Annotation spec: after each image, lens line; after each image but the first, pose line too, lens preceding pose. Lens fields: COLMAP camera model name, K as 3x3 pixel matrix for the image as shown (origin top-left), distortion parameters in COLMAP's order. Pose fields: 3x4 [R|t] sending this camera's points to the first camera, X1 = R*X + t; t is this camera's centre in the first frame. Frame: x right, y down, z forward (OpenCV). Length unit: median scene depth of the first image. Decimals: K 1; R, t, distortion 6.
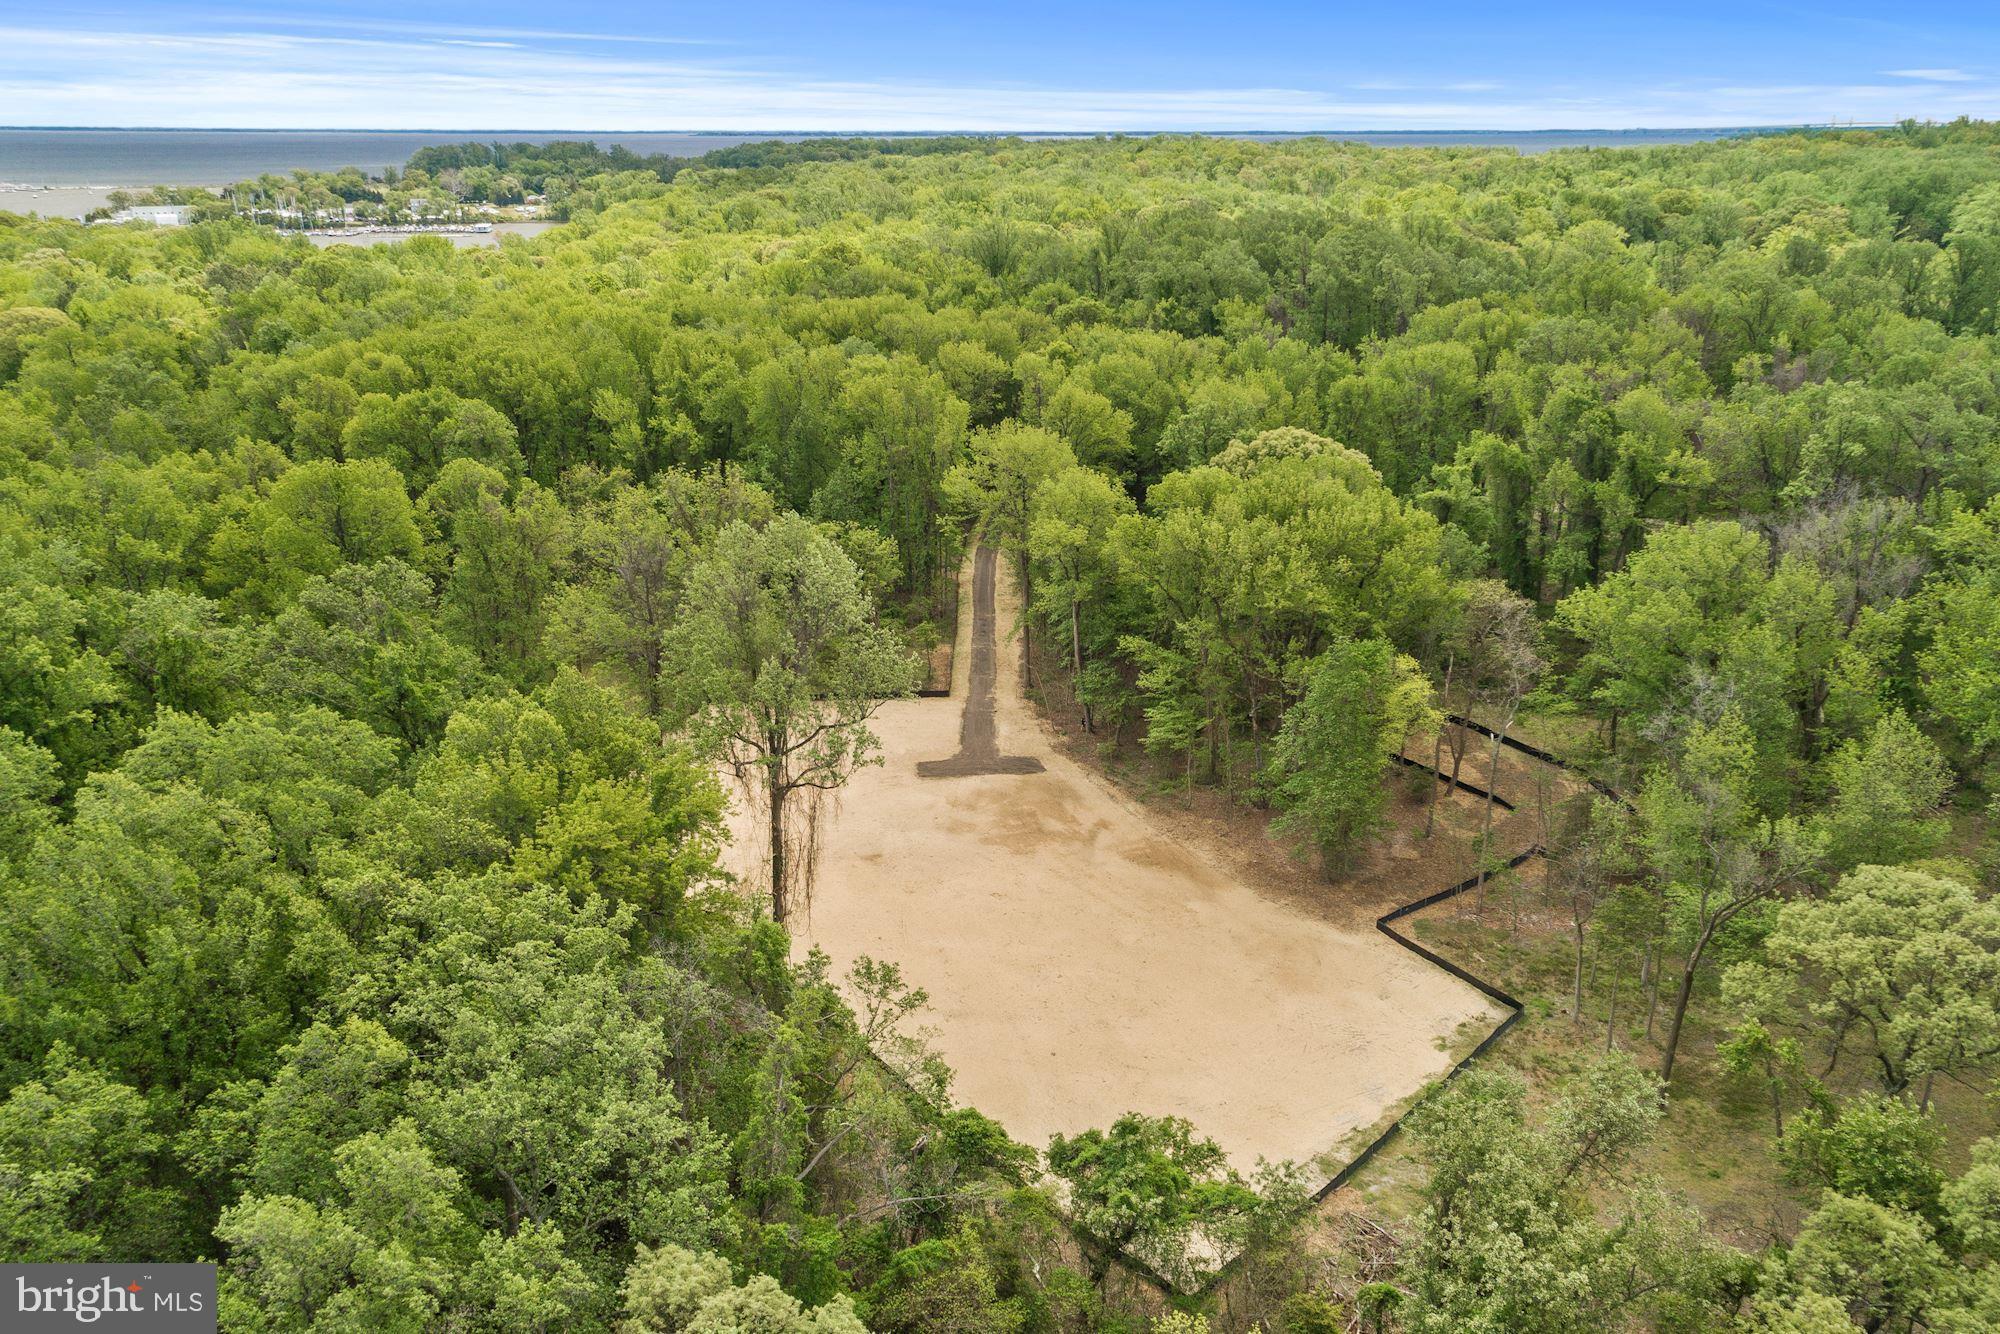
lens RADIAL K [[1506.4, 0, 1006.3], [0, 1506.4, 661.7], [0, 0, 1]] dist [0.016062, 0.014137]
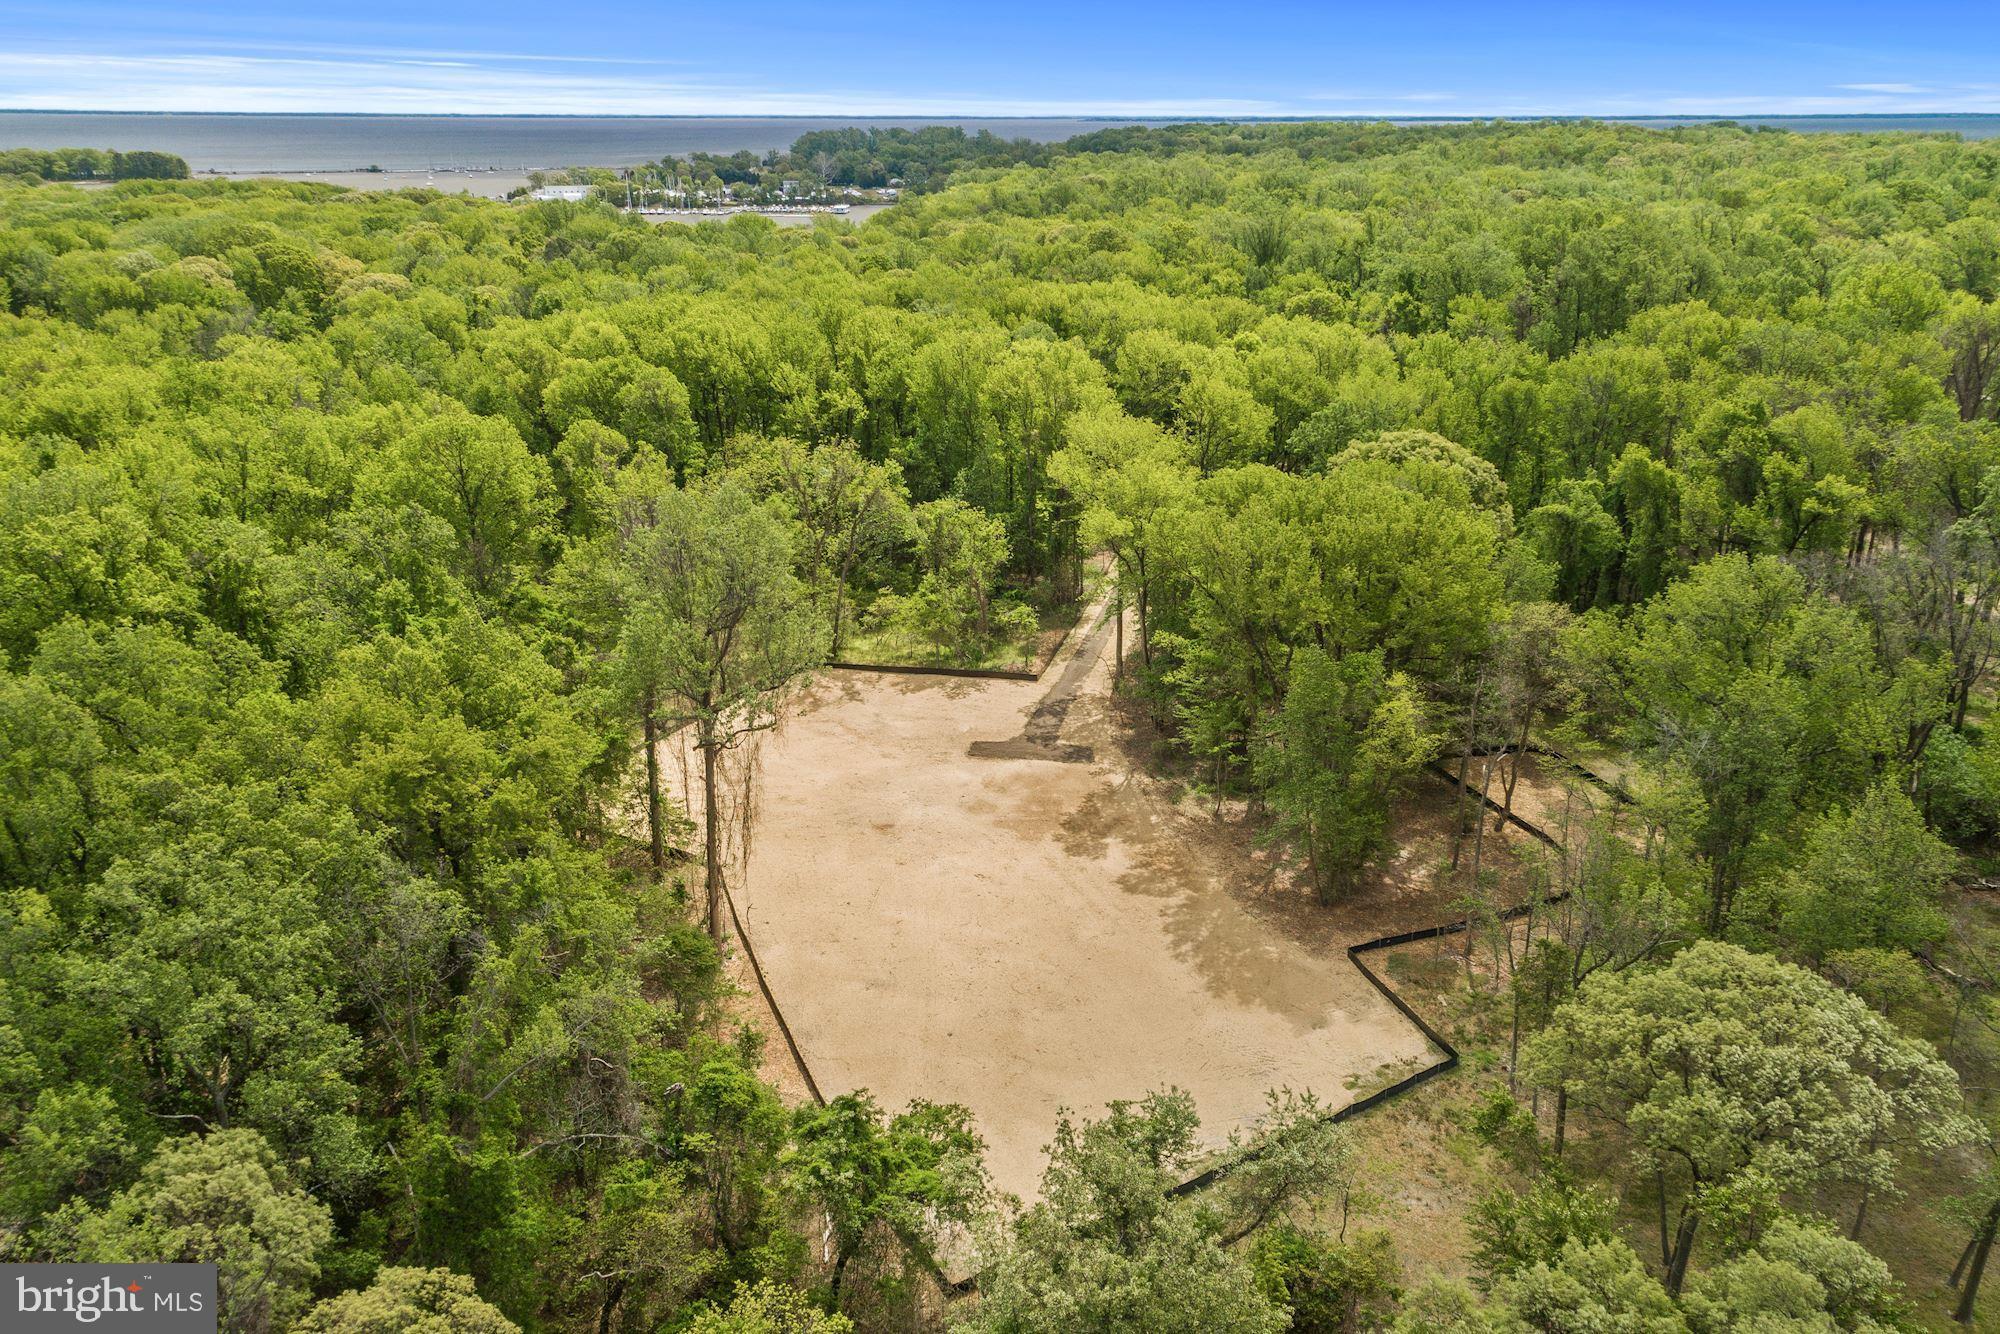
lens RADIAL K [[1506.4, 0, 1006.3], [0, 1506.4, 661.7], [0, 0, 1]] dist [0.016062, 0.014137]
pose [[0.970433, 0.084131, -0.226236, 0.137892], [-0.082190, 0.996454, 0.018003, -0.004713], [0.226948, 0.001124, 0.973906, 0.013389]]
